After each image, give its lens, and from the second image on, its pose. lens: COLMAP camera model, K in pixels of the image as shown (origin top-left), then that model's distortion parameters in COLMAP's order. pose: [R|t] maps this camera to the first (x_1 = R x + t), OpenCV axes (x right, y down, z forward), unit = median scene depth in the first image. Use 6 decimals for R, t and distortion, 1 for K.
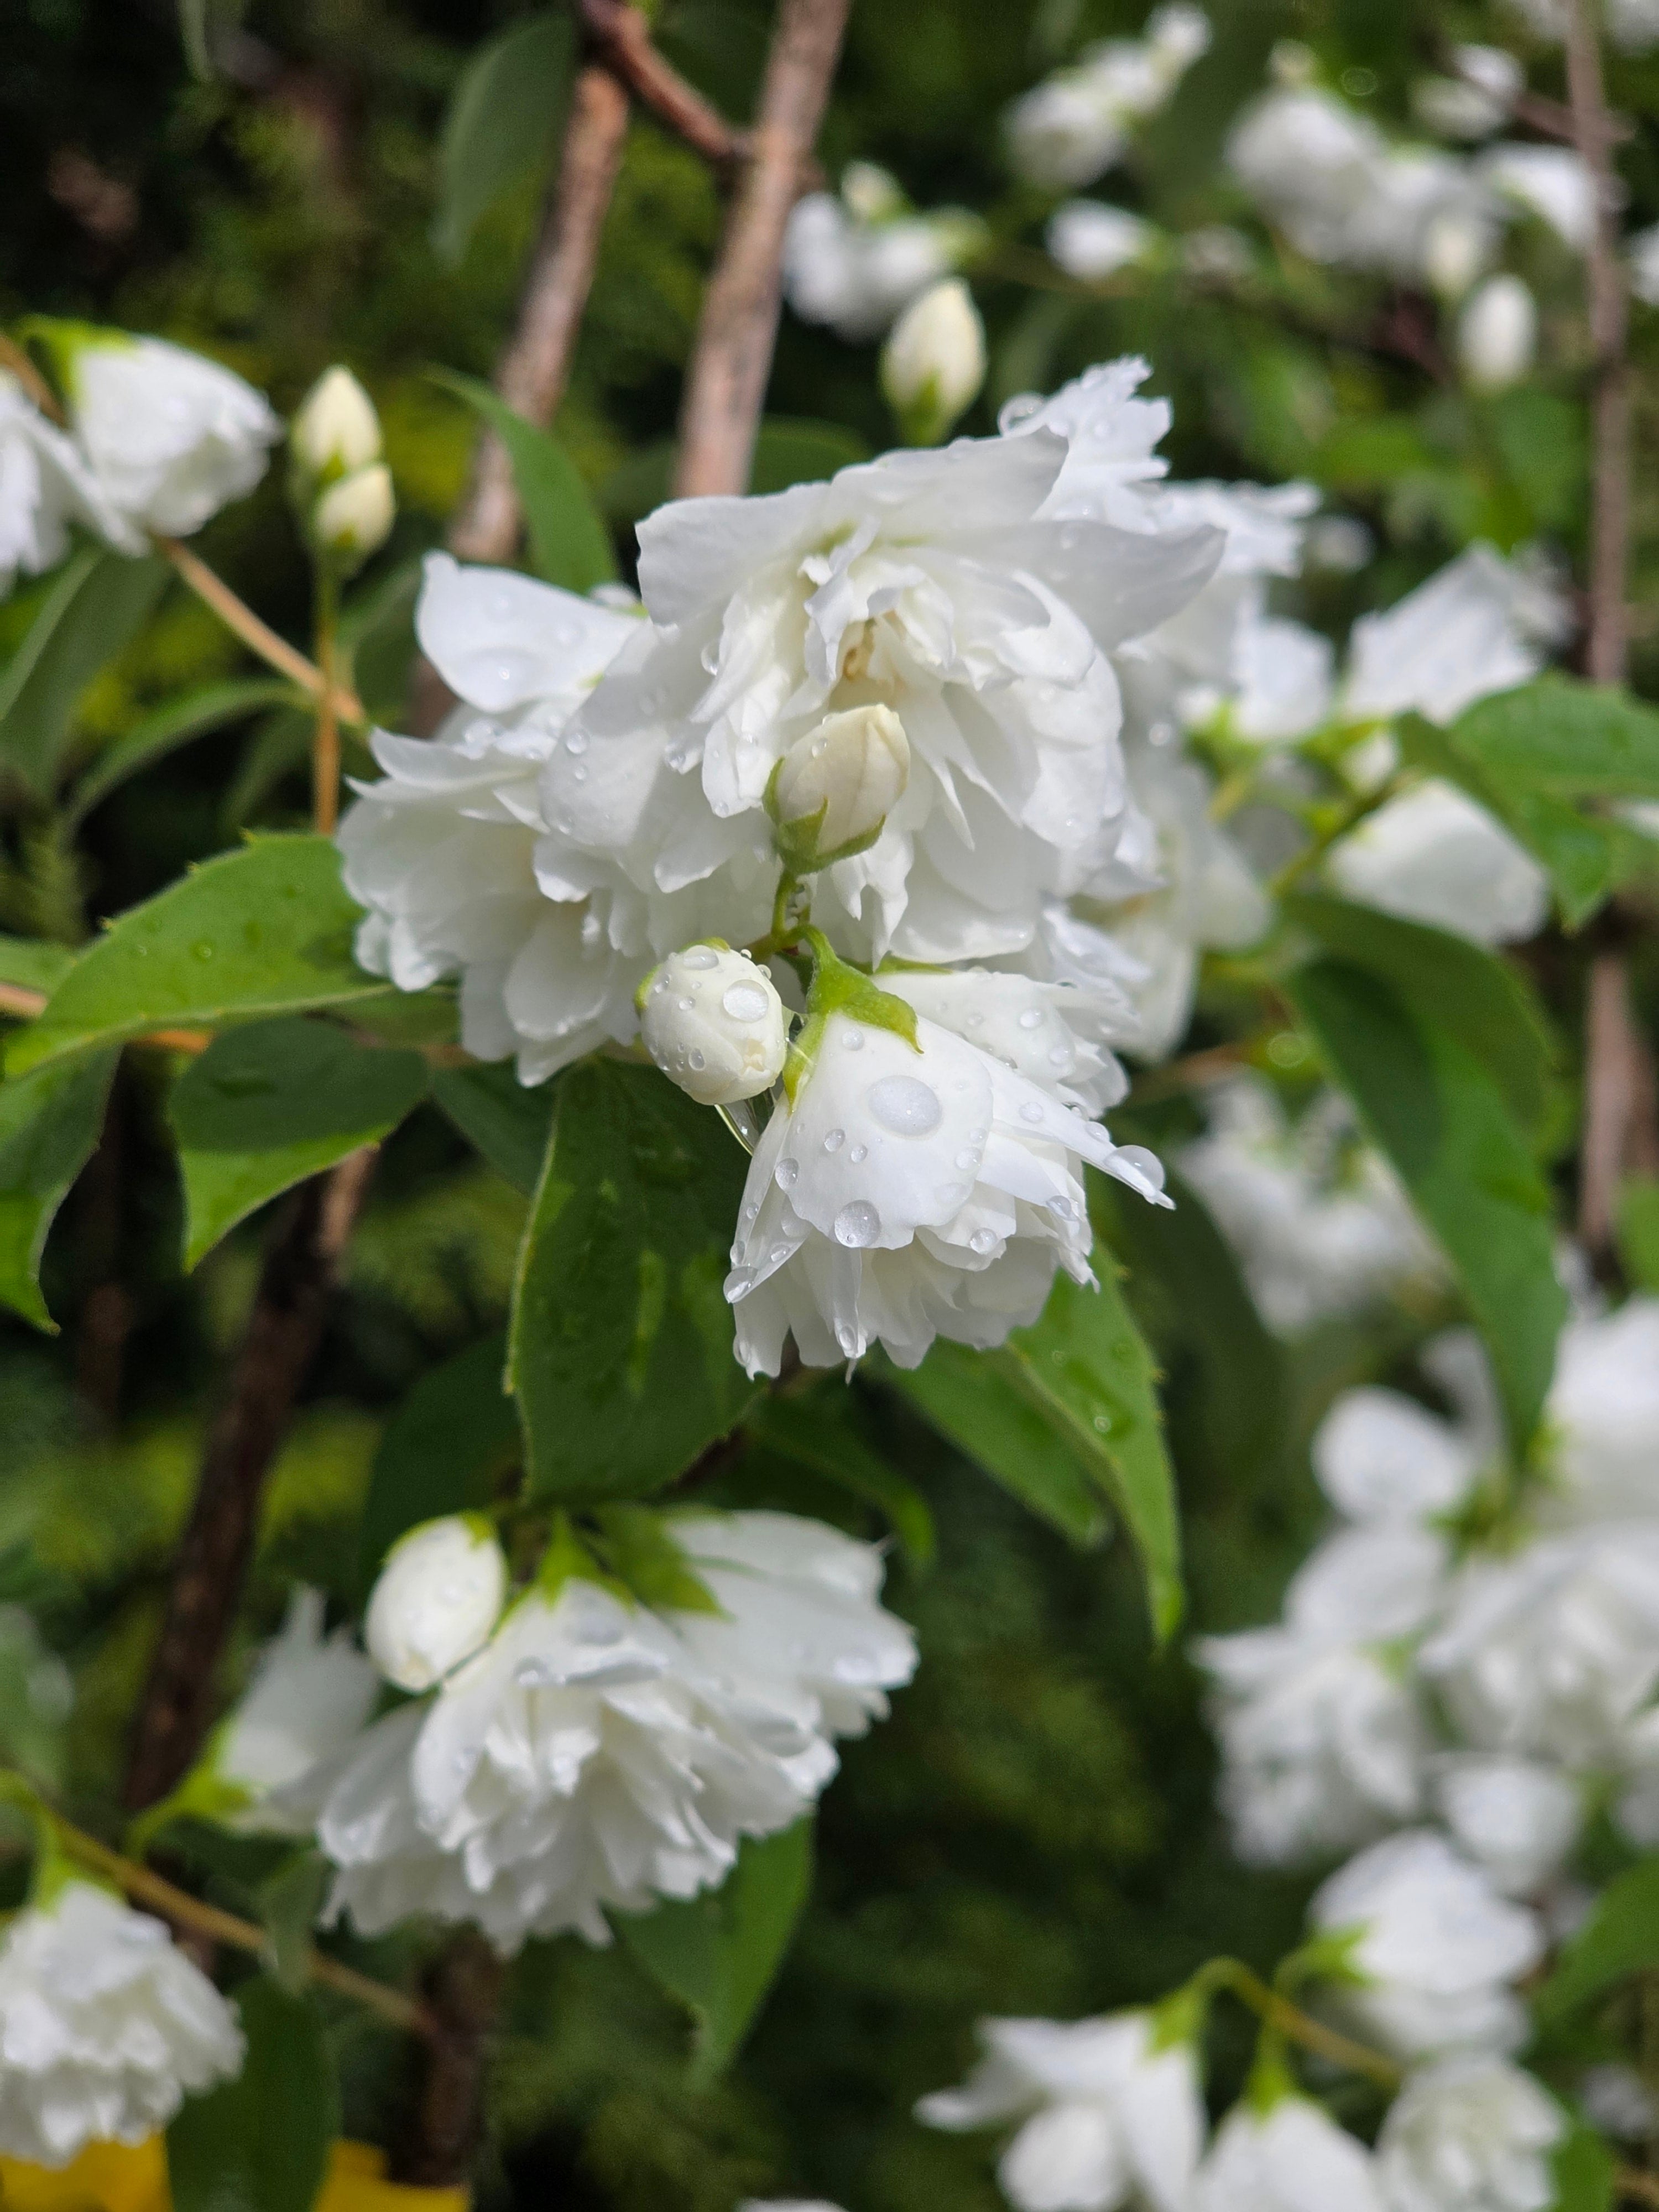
lens RADIAL K [[4445.0, 0, 824.6], [0, 4445.0, 1101.8], [0, 0, 1]] dist [-0.138188, 0.000000]
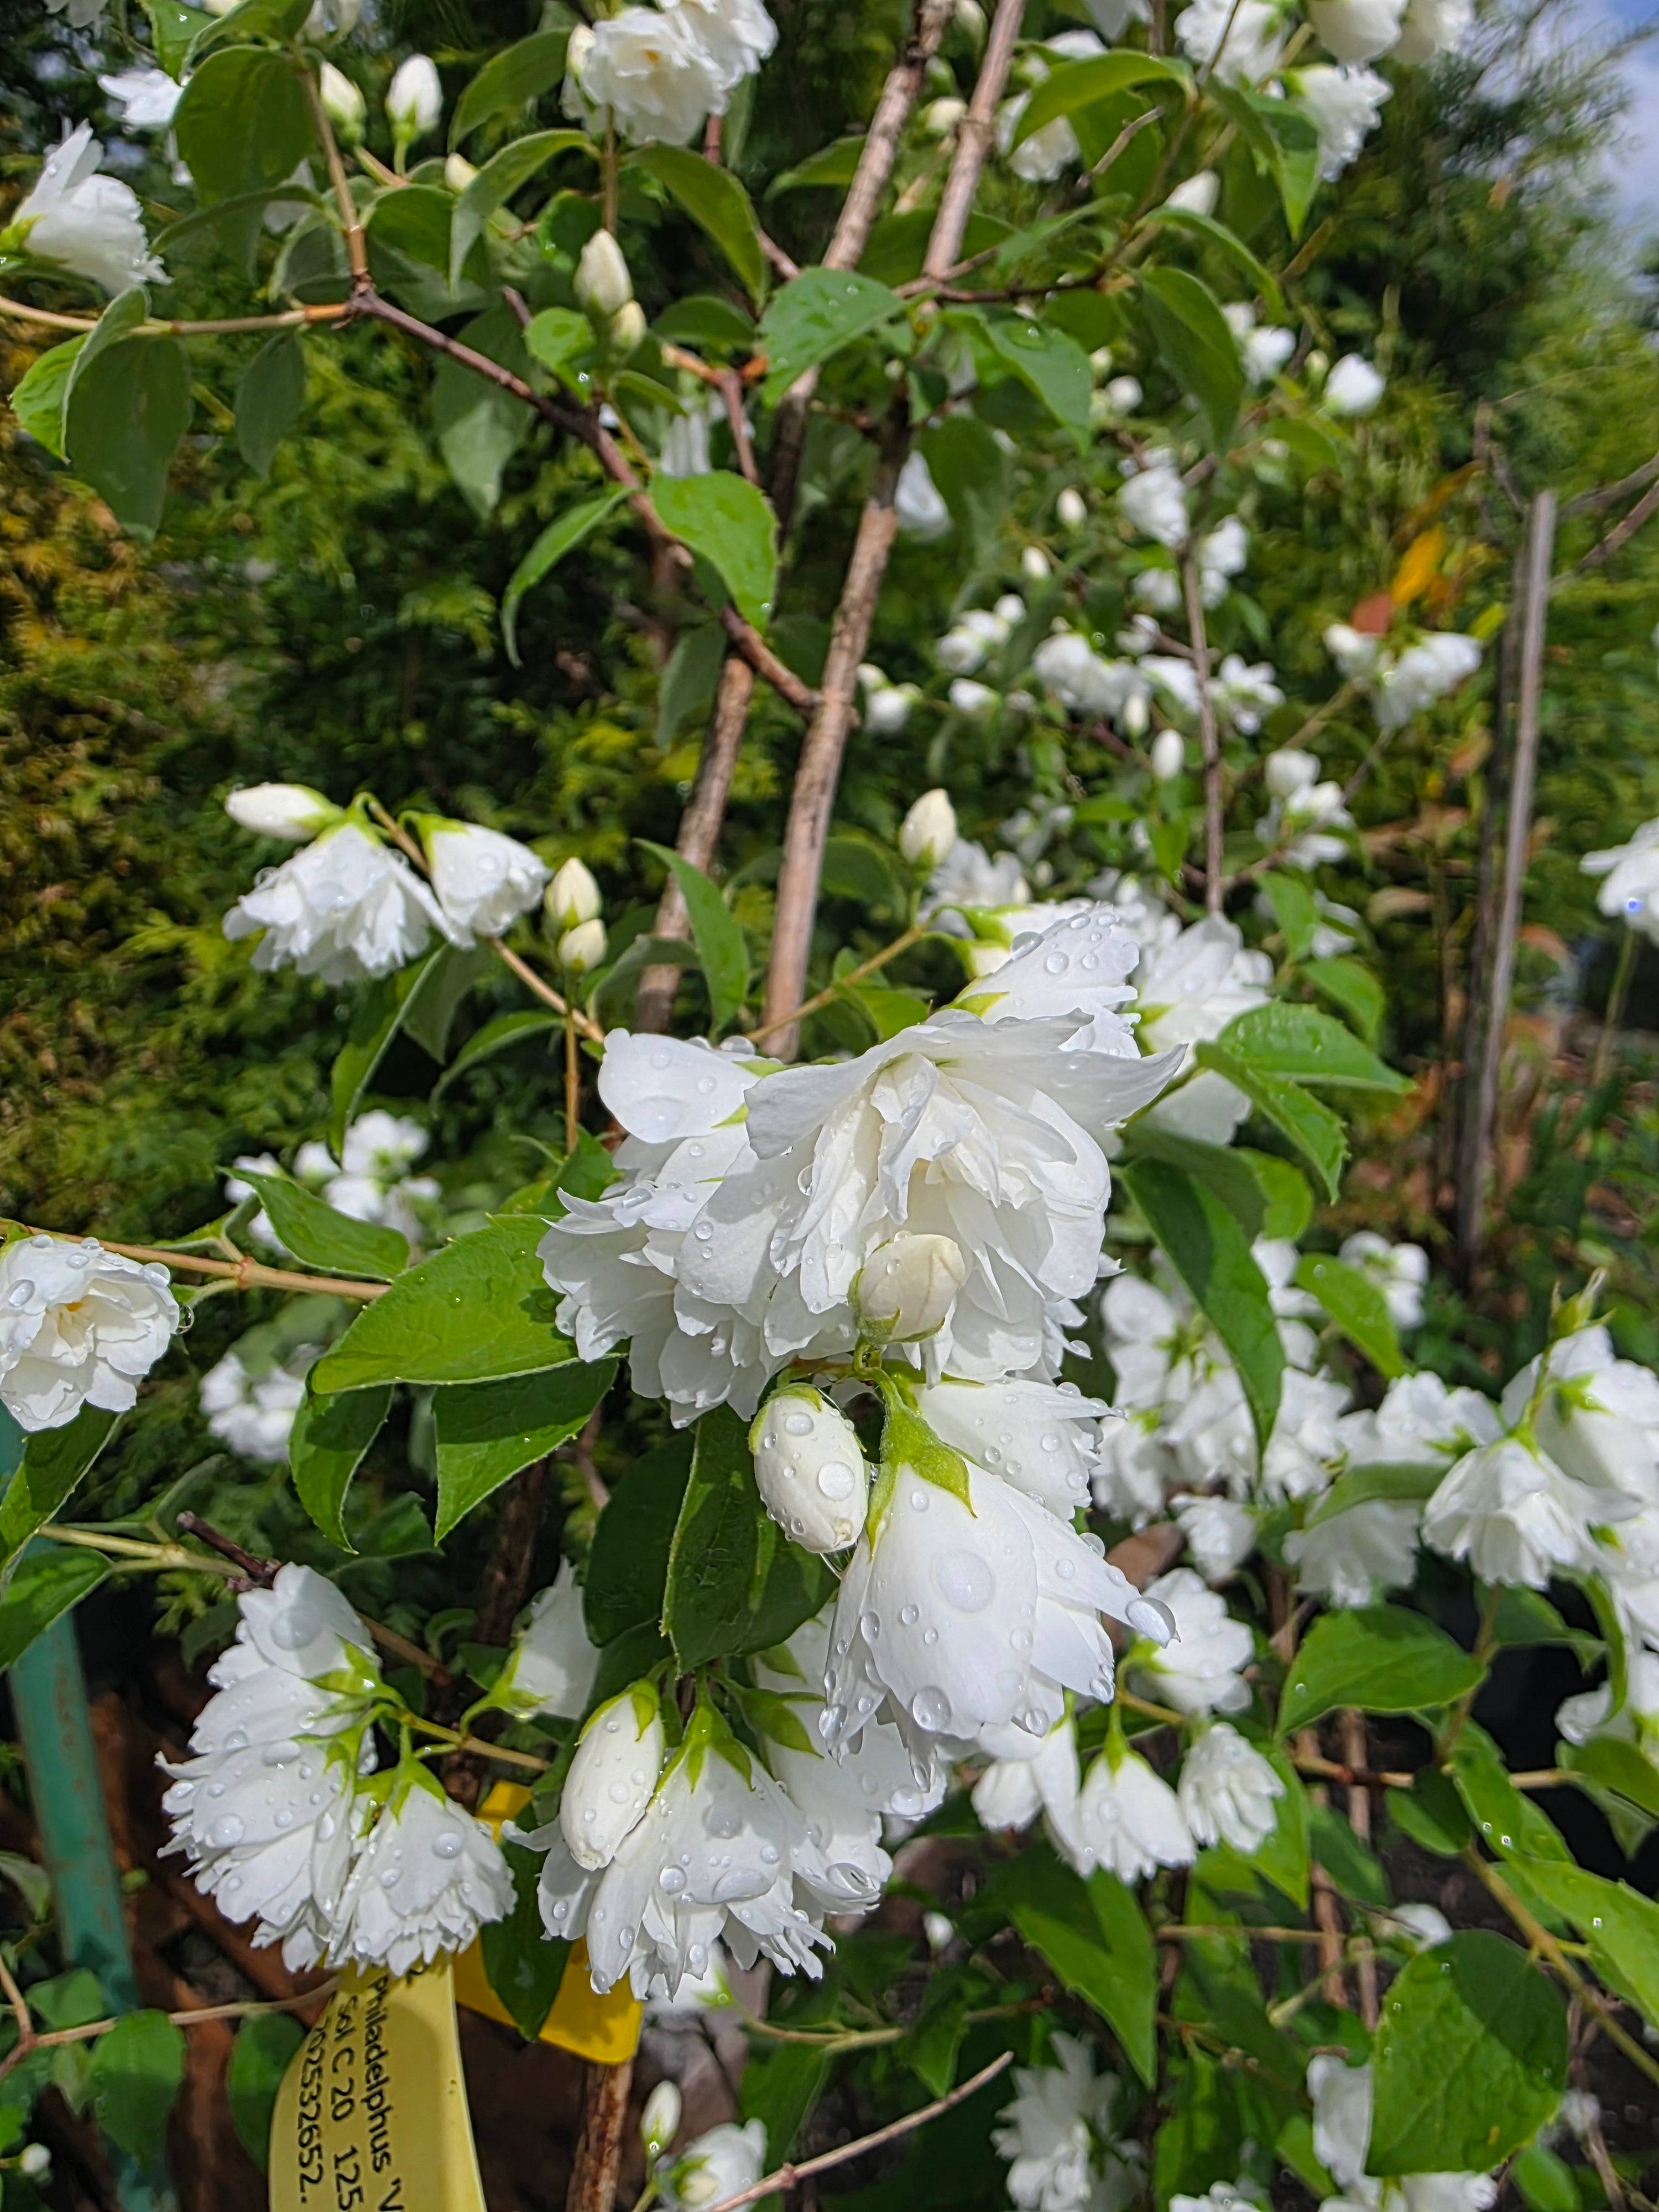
lens RADIAL K [[4445.0, 0, 829.3], [0, 4445.0, 1109.5], [0, 0, 1]] dist [-0.138188, 0.000000]
pose [[0.999746, -0.008049, -0.021047, 0.012421], [0.004493, 0.986478, -0.163830, 0.130464], [0.022081, 0.163693, 0.986264, -0.407680]]
